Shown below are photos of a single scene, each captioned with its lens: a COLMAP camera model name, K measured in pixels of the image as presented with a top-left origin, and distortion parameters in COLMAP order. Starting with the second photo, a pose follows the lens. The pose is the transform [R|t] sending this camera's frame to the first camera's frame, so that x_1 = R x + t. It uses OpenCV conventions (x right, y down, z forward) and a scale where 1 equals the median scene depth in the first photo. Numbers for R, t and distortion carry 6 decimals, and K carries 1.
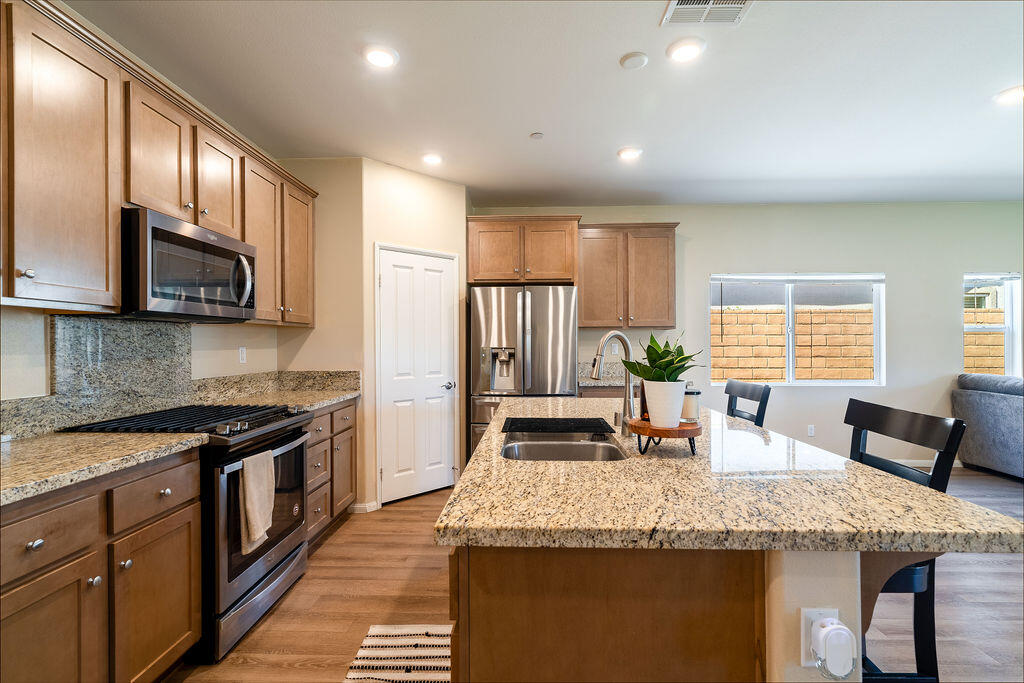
lens RADIAL K [[460.7, 0, 511.2], [0, 460.7, 343.8], [0, 0, 1]] dist [-0.002700, 0.000118]
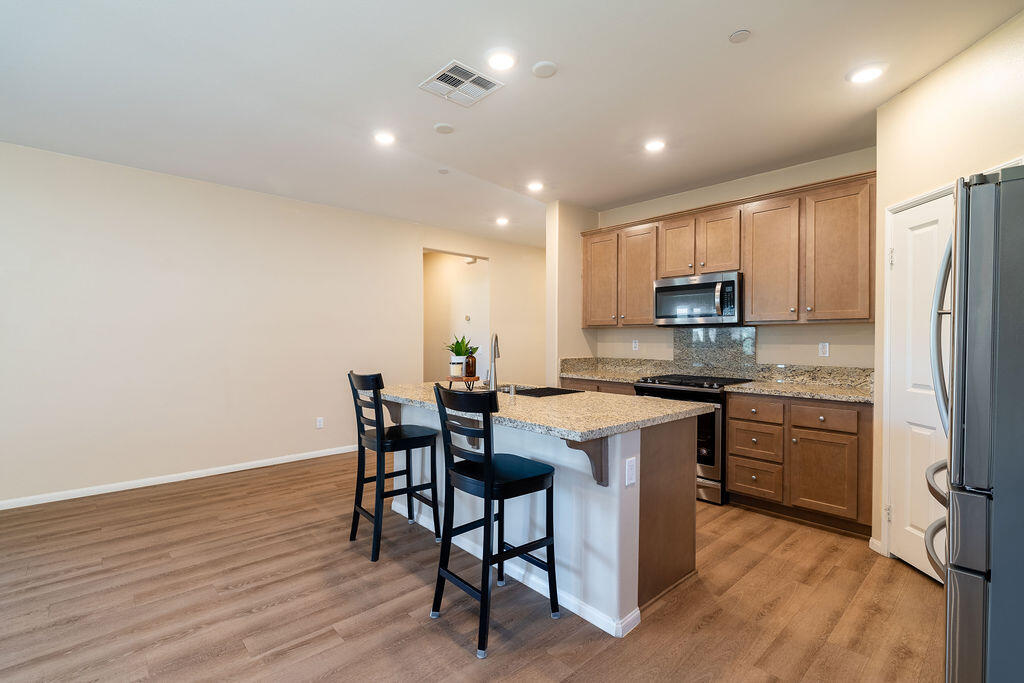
lens RADIAL K [[464.9, 0, 512.3], [0, 464.9, 343.6], [0, 0, 1]] dist [-0.000890, -0.000010]
pose [[-0.714423, 0.007121, -0.699678, 0.655705], [-0.002112, 0.999922, 0.012333, -0.002744], [0.699711, 0.010289, -0.714352, 1.053350]]
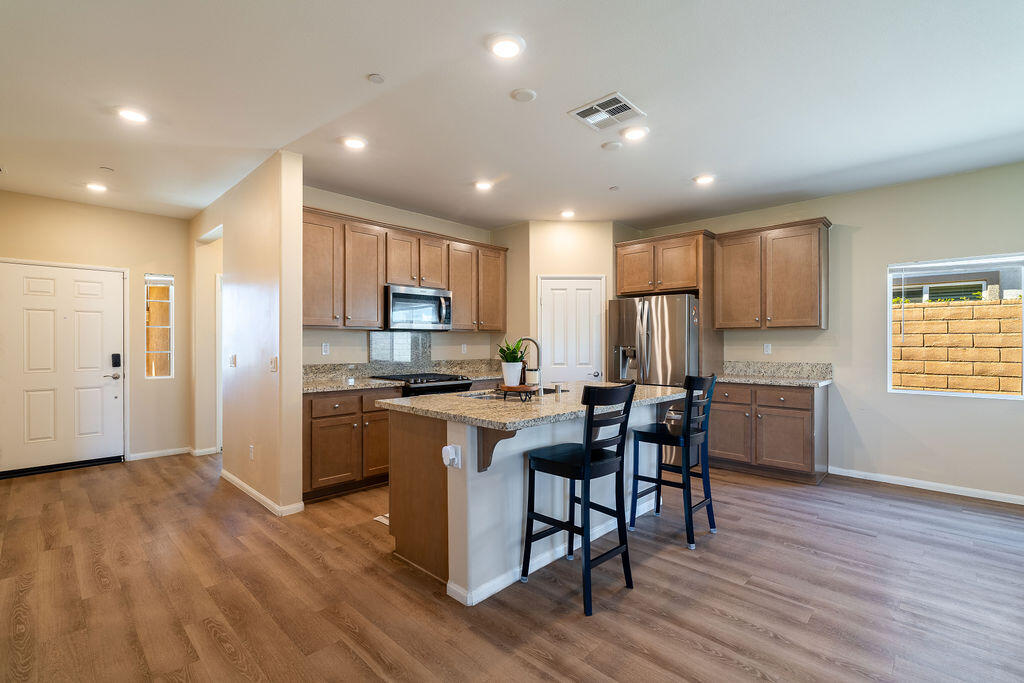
lens RADIAL K [[460.7, 0, 511.2], [0, 460.7, 343.8], [0, 0, 1]] dist [-0.002700, 0.000118]
pose [[0.741842, 0.005264, -0.670554, 0.615823], [-0.003349, 0.999986, 0.004145, -0.002176], [0.670566, -0.000829, 0.741849, -0.168170]]
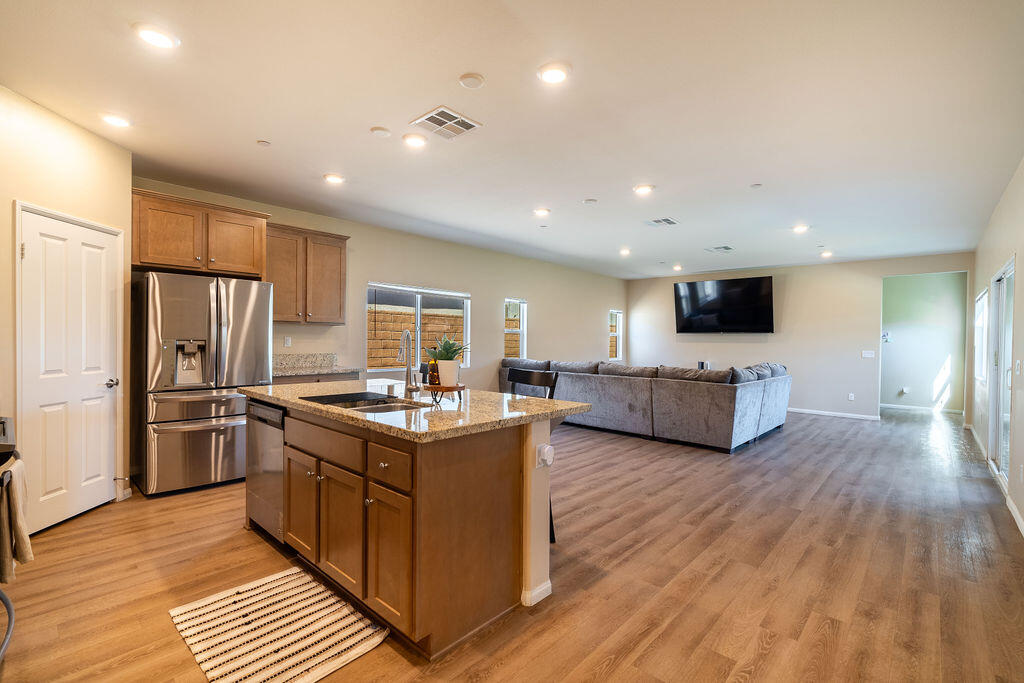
lens RADIAL K [[460.7, 0, 511.2], [0, 460.7, 343.8], [0, 0, 1]] dist [-0.002700, 0.000118]
pose [[0.650422, 0.003682, 0.759564, -0.319444], [-0.014330, 0.999870, 0.007424, 0.000781], [-0.759438, -0.015713, 0.650390, -0.121856]]
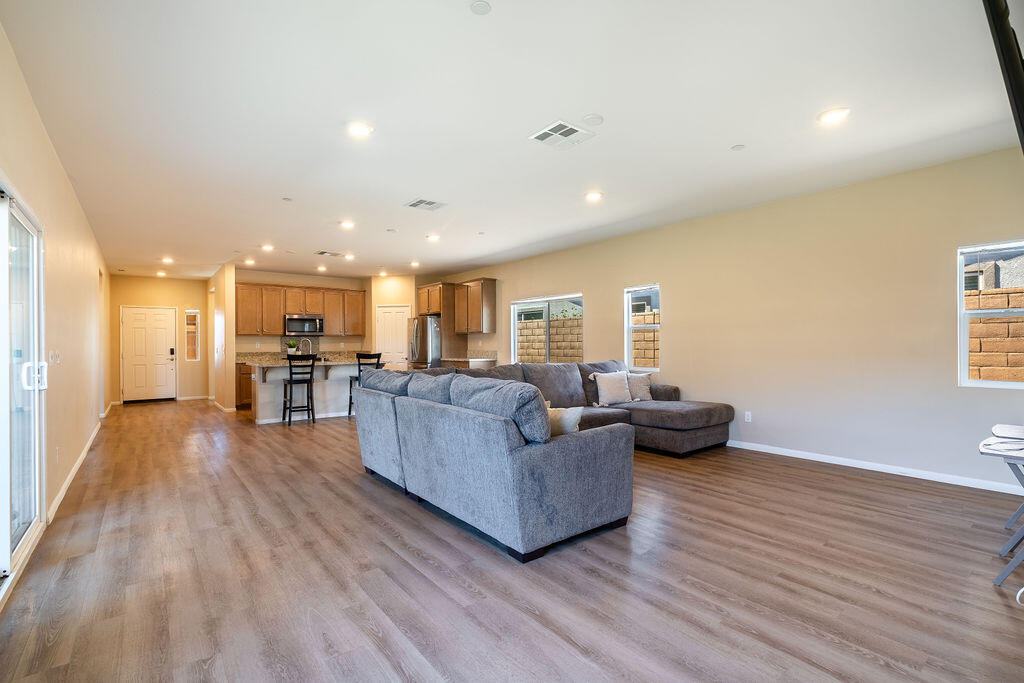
lens RADIAL K [[464.9, 0, 512.3], [0, 464.9, 343.6], [0, 0, 1]] dist [-0.000890, -0.000010]
pose [[0.646972, -0.001773, -0.762512, 2.272111], [0.004536, 0.999989, 0.001524, 0.012510], [0.762500, -0.004445, 0.646973, -0.193744]]
